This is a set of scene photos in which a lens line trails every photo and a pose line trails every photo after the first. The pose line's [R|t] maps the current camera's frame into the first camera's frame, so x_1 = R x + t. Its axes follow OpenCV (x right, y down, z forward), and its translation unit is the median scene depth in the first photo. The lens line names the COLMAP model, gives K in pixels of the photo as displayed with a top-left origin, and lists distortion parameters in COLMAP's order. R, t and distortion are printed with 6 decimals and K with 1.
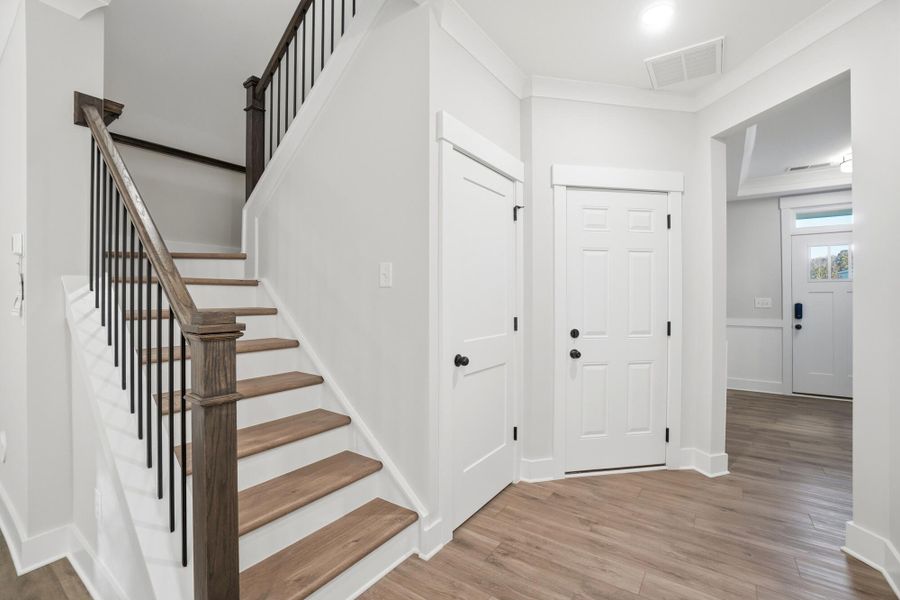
lens RADIAL K [[405.9, 0, 423.6], [0, 405.9, 296.9], [0, 0, 1]] dist [-0.058735, 0.015258]
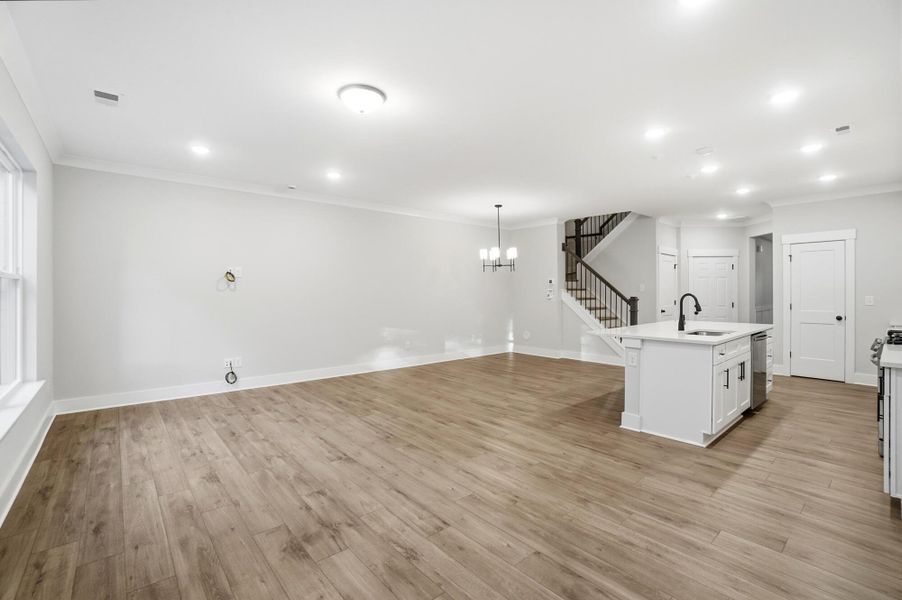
lens RADIAL K [[406.7, 0, 450.2], [0, 406.7, 291.8], [0, 0, 1]] dist [-0.057921, 0.019882]
pose [[0.978515, 0.002147, -0.206164, -0.786343], [-0.001562, 0.999994, 0.002997, -0.021017], [0.206169, -0.002611, 0.978513, -2.242884]]
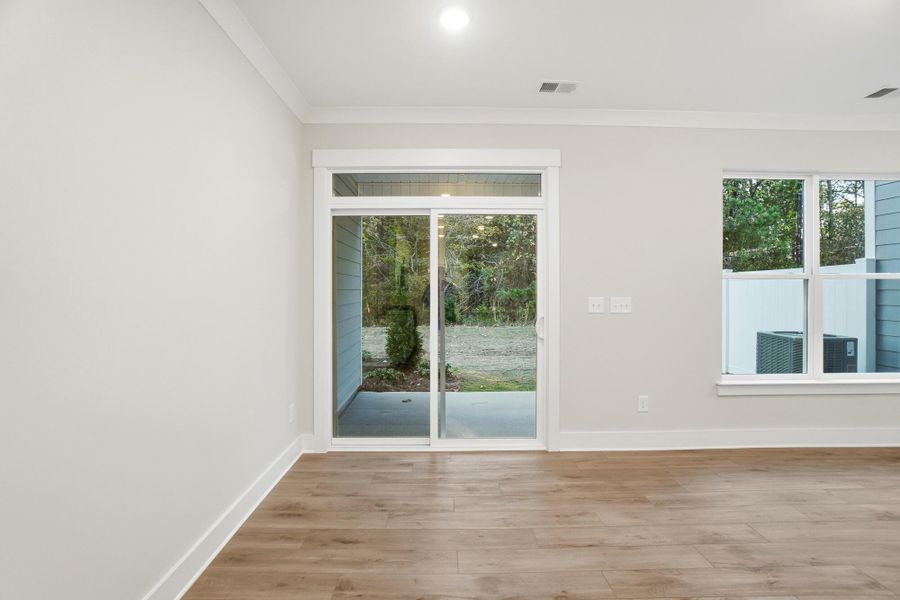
lens RADIAL K [[405.8, 0, 449.2], [0, 405.8, 291.8], [0, 0, 1]] dist [-0.057921, 0.019882]
pose [[-0.791596, -0.000465, -0.611045, -0.355508], [0.000931, 0.999998, -0.001968, -0.021590], [0.611044, -0.002126, -0.791593, -1.335861]]
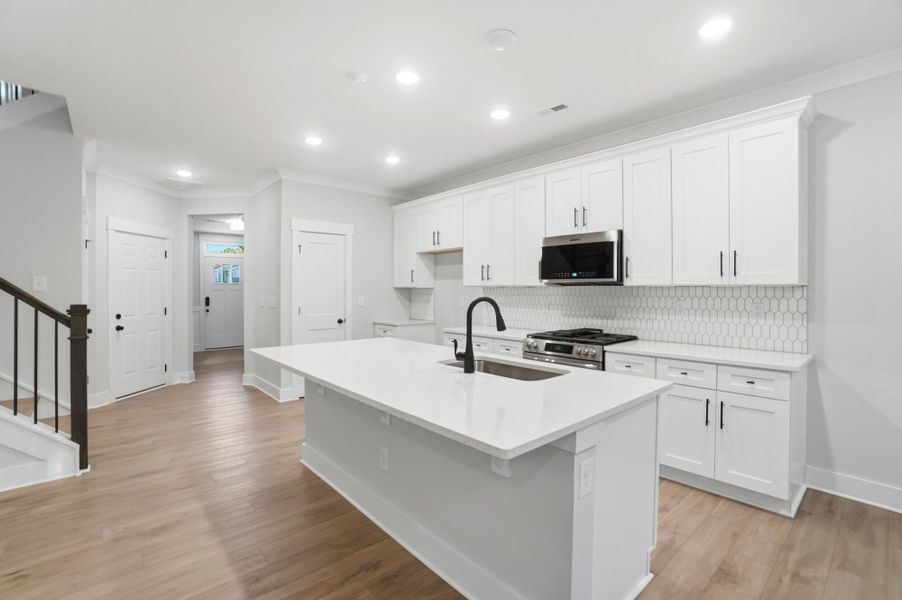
lens RADIAL K [[406.7, 0, 450.2], [0, 406.7, 291.8], [0, 0, 1]] dist [-0.057921, 0.019882]
pose [[0.202472, 0.000087, 0.979288, -0.988252], [-0.005387, 0.999985, 0.001025, -0.023193], [-0.979273, -0.005483, 0.202469, -0.729080]]
